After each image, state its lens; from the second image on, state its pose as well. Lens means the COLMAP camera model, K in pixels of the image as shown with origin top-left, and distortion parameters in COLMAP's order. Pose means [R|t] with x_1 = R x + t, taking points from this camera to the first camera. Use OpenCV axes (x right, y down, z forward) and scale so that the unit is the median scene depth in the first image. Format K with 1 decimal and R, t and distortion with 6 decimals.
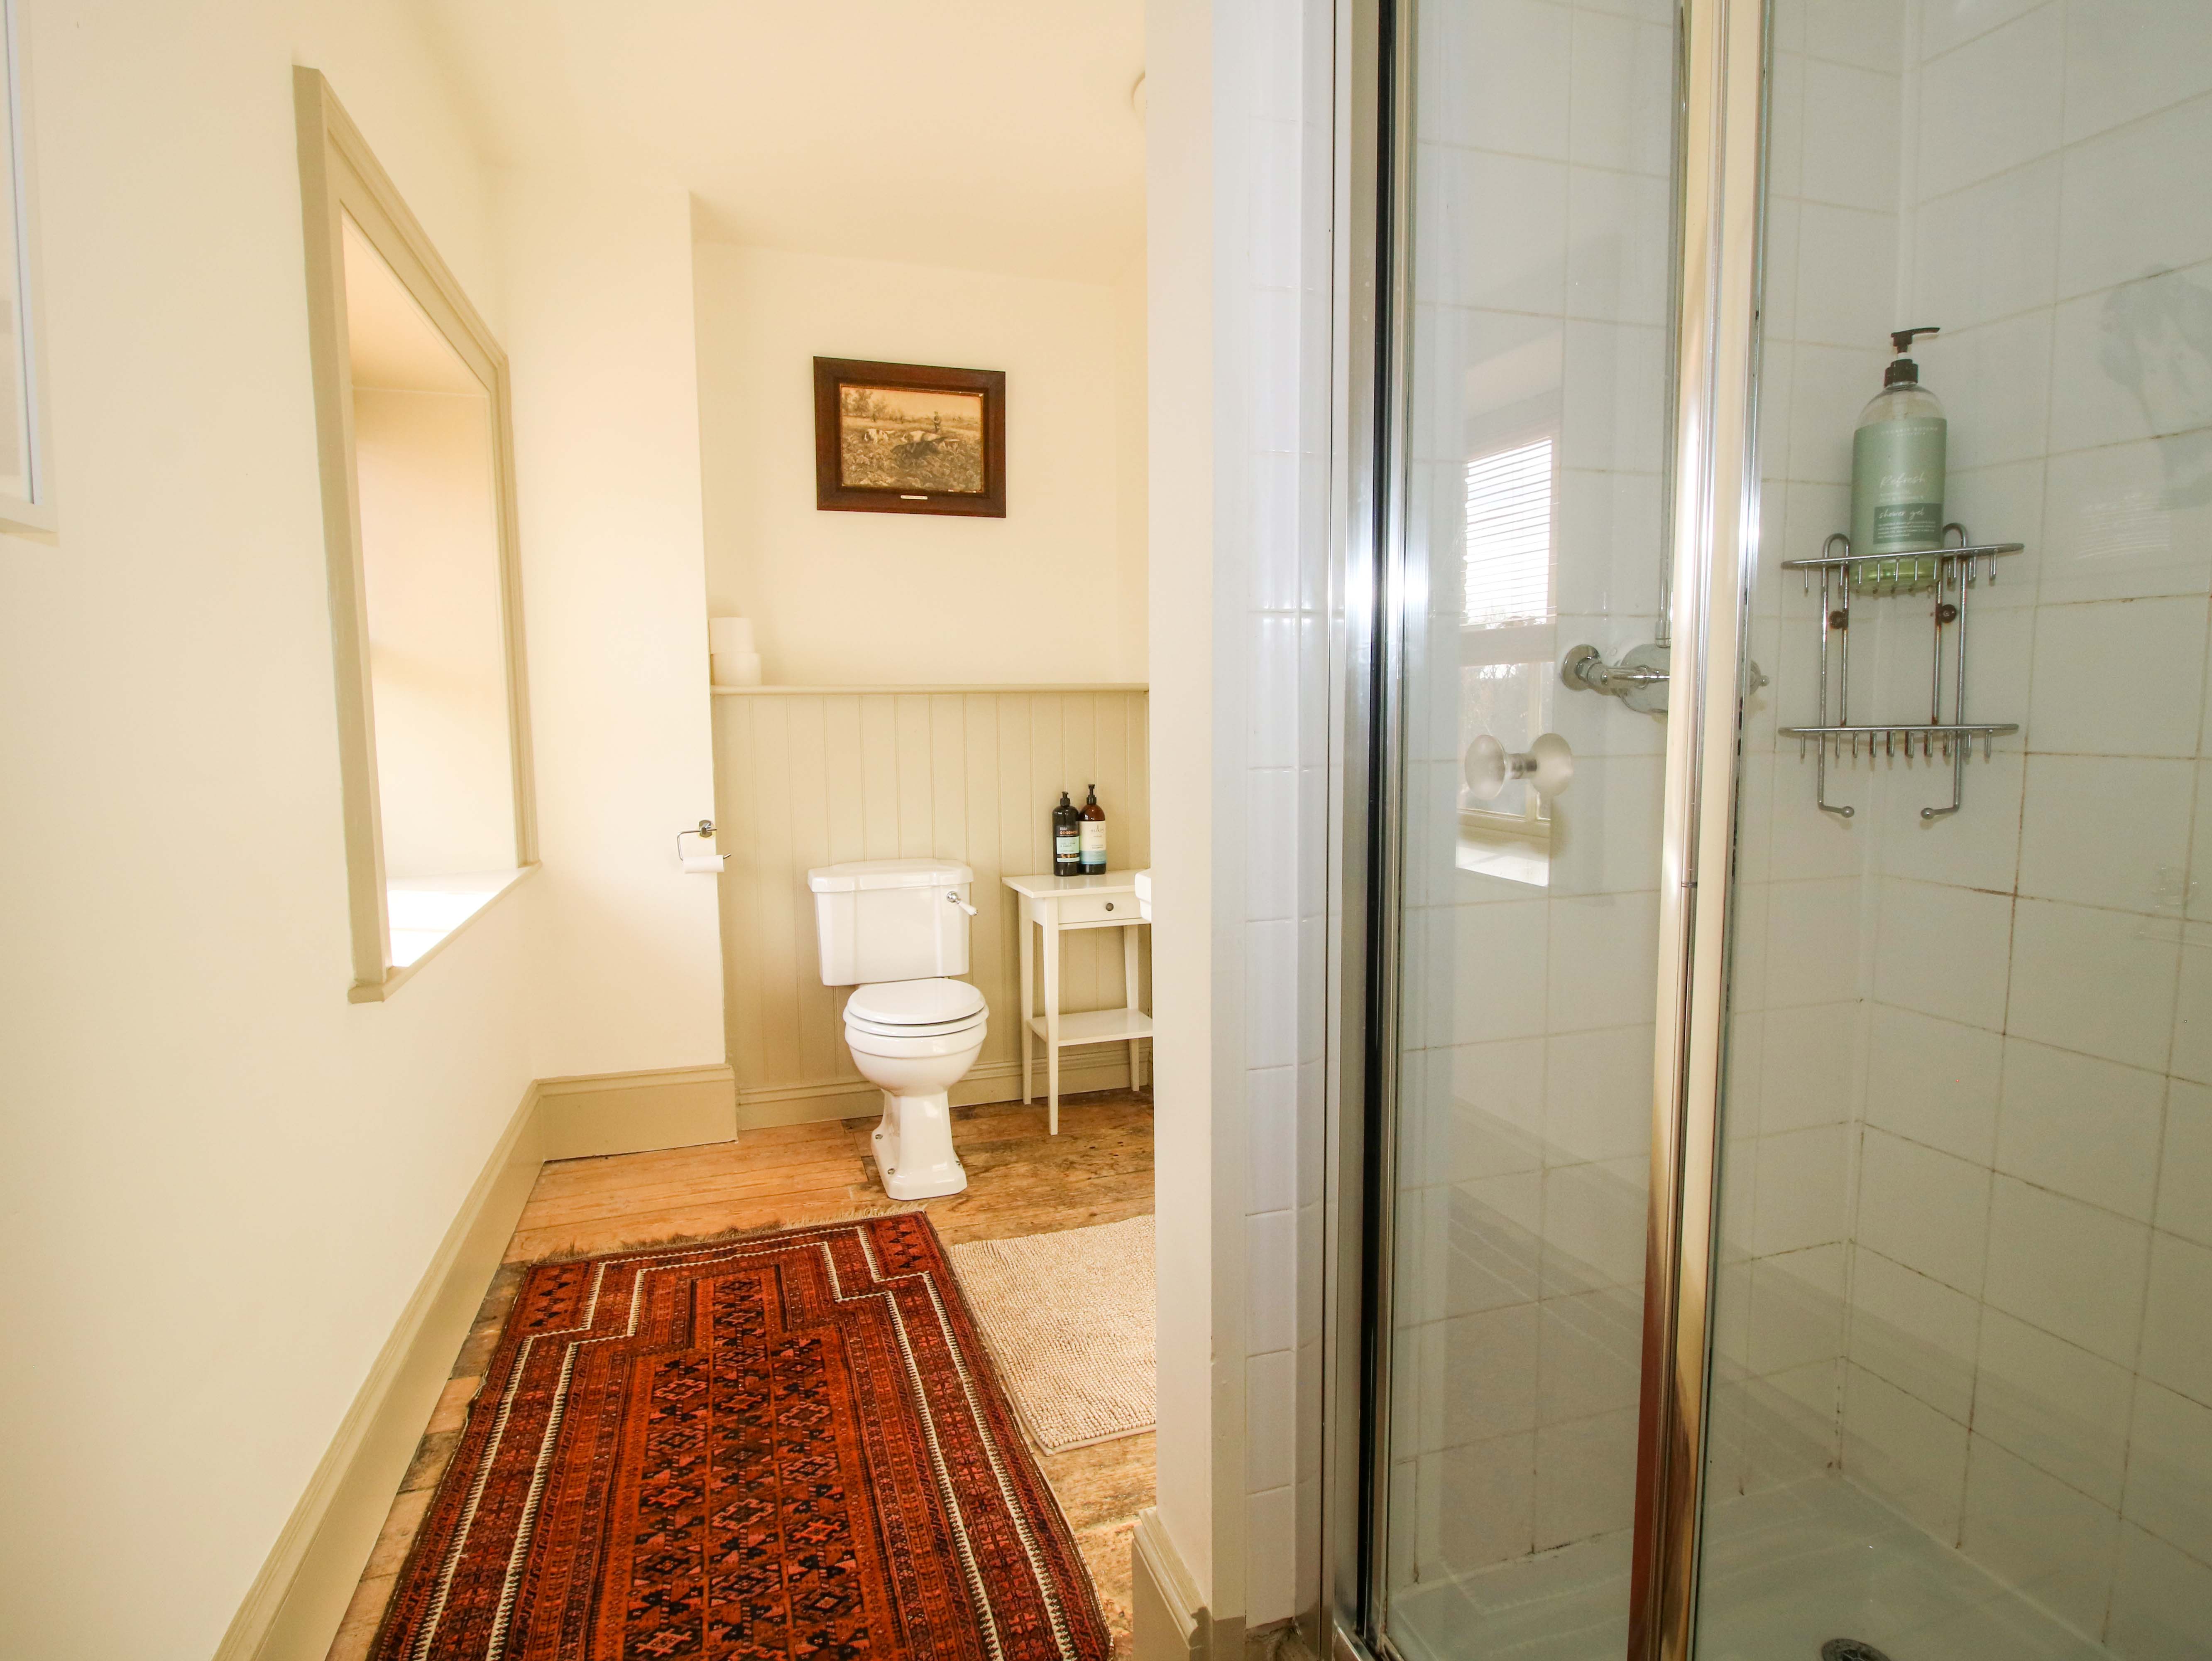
lens RADIAL K [[1162.5, 0, 1104.5], [0, 1162.5, 814.4], [0, 0, 1]] dist [0.000574, -0.013867]
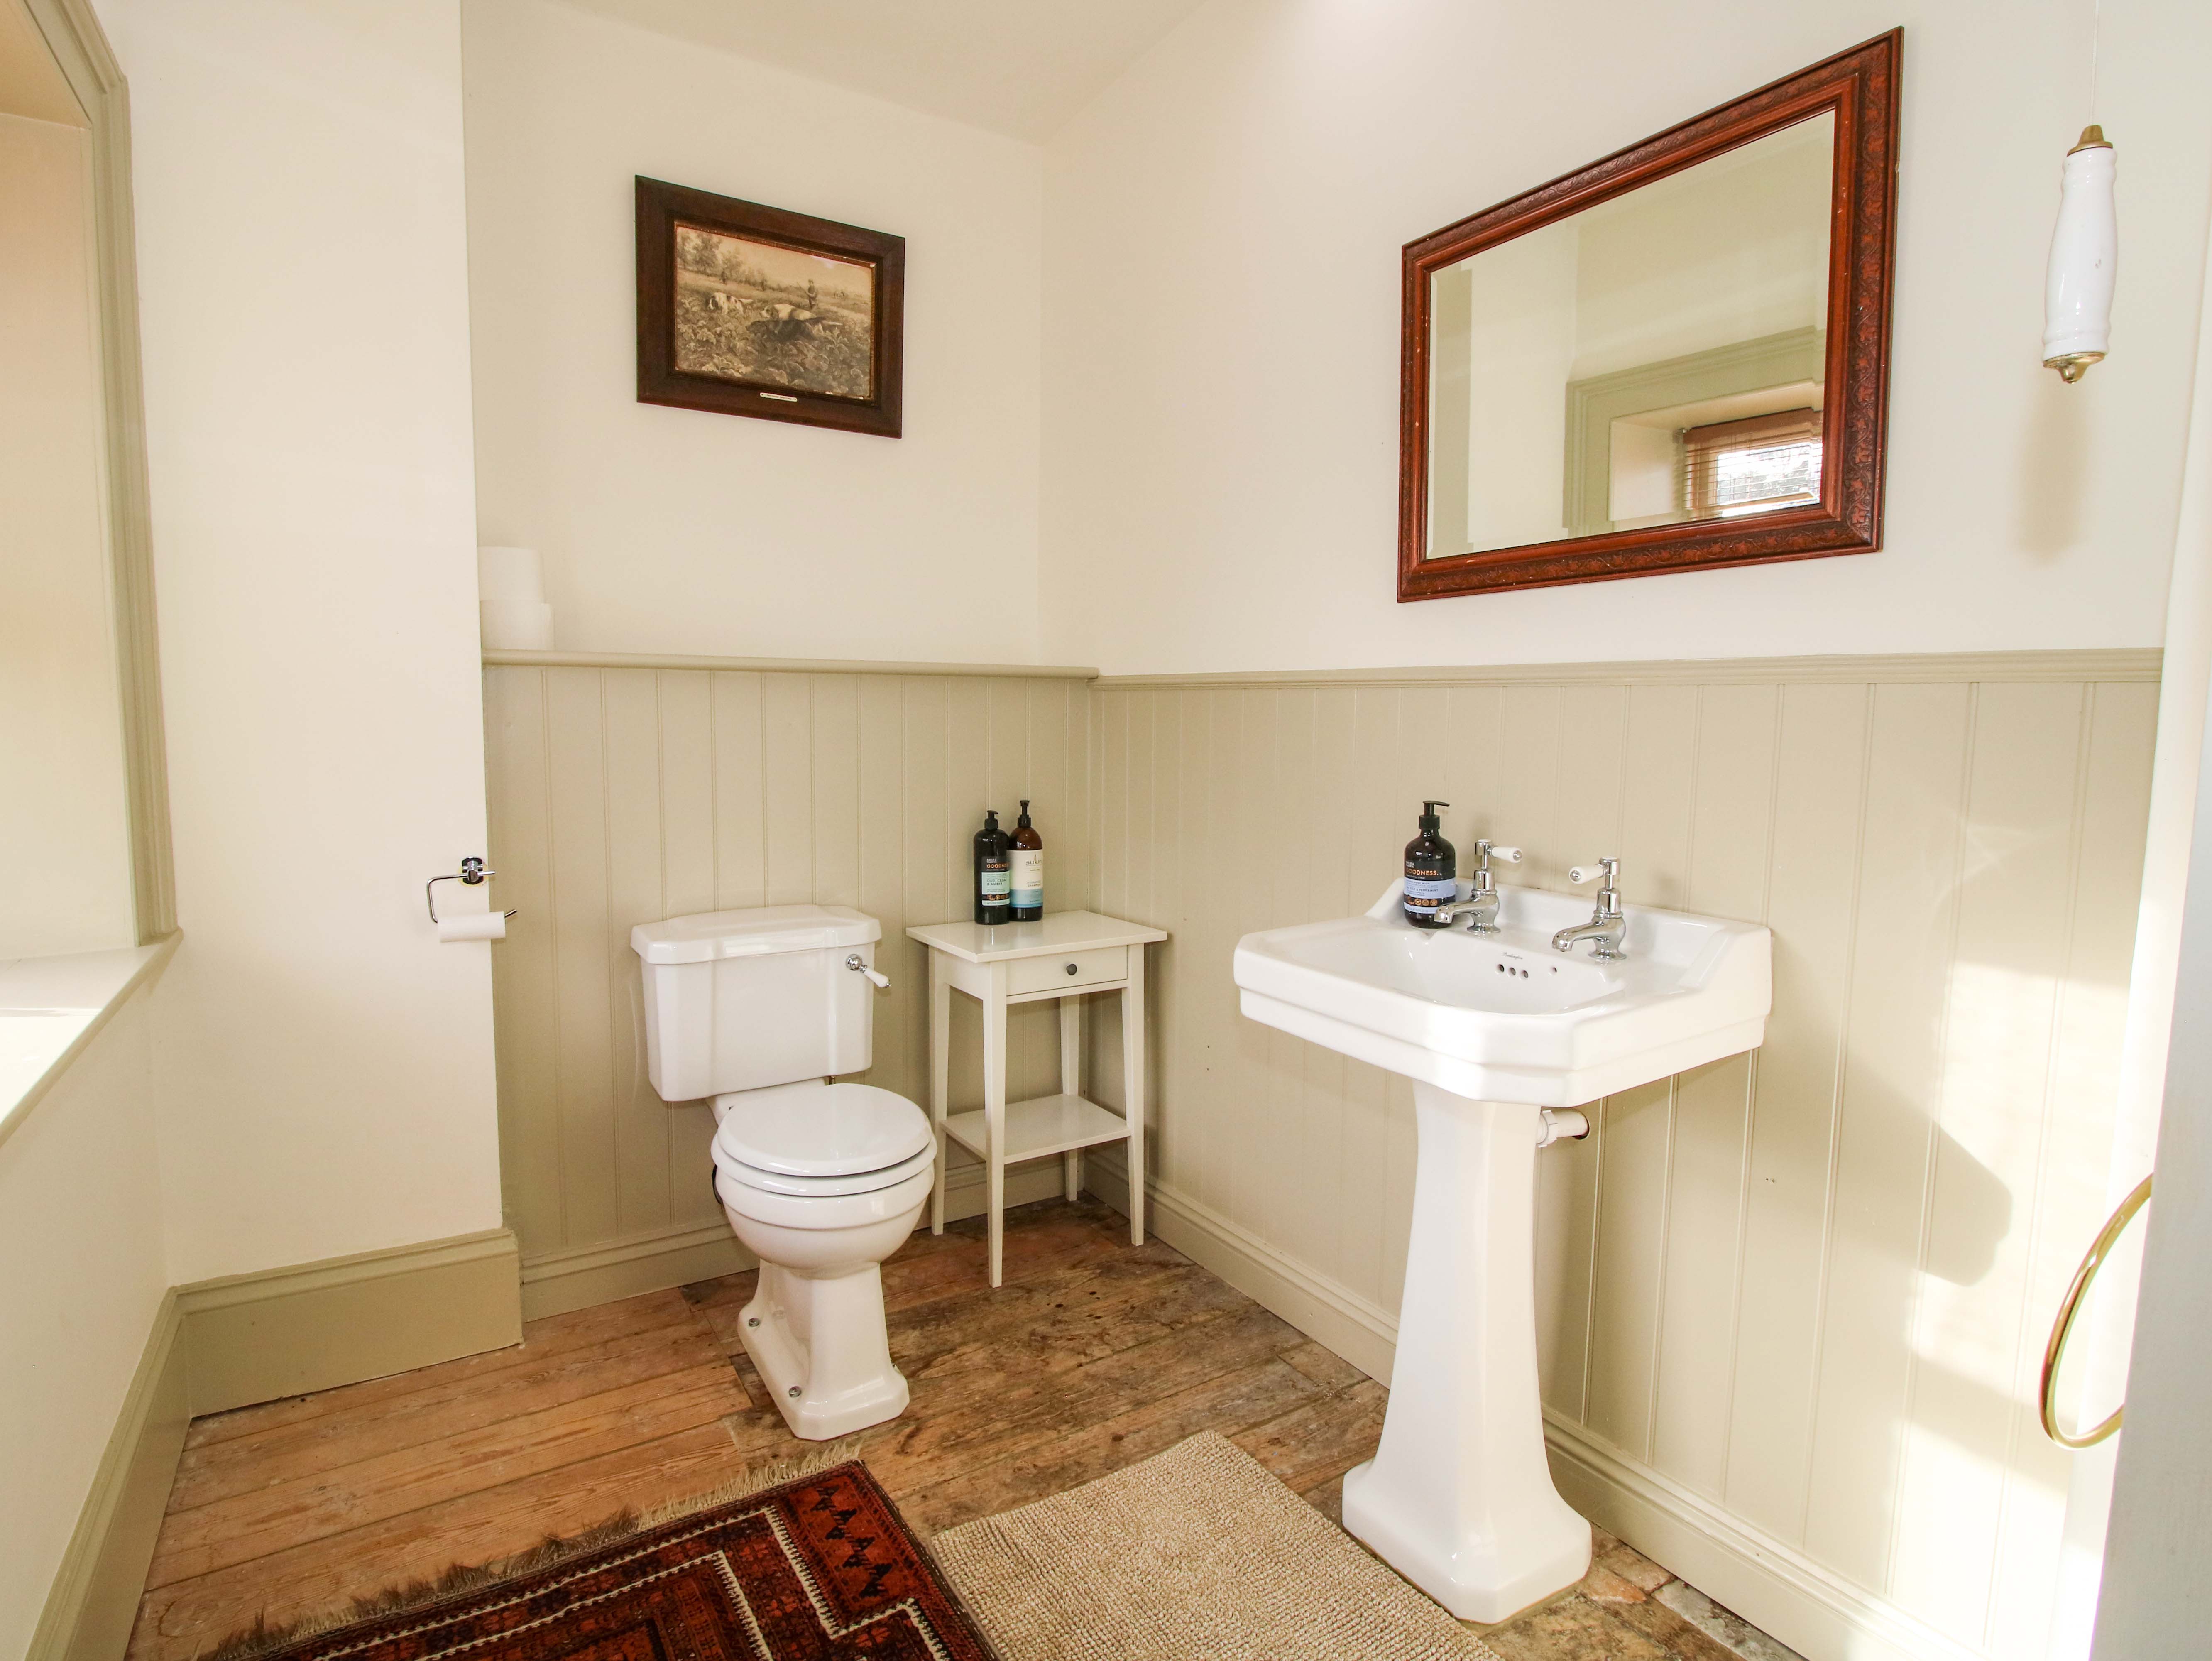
lens RADIAL K [[1162.5, 0, 1104.5], [0, 1162.5, 814.4], [0, 0, 1]] dist [0.000574, -0.013867]
pose [[0.972198, 0.000258, 0.234161, -0.152980], [-0.000565, 0.999999, 0.001243, -0.020029], [-0.234160, -0.001340, 0.972197, 0.291833]]
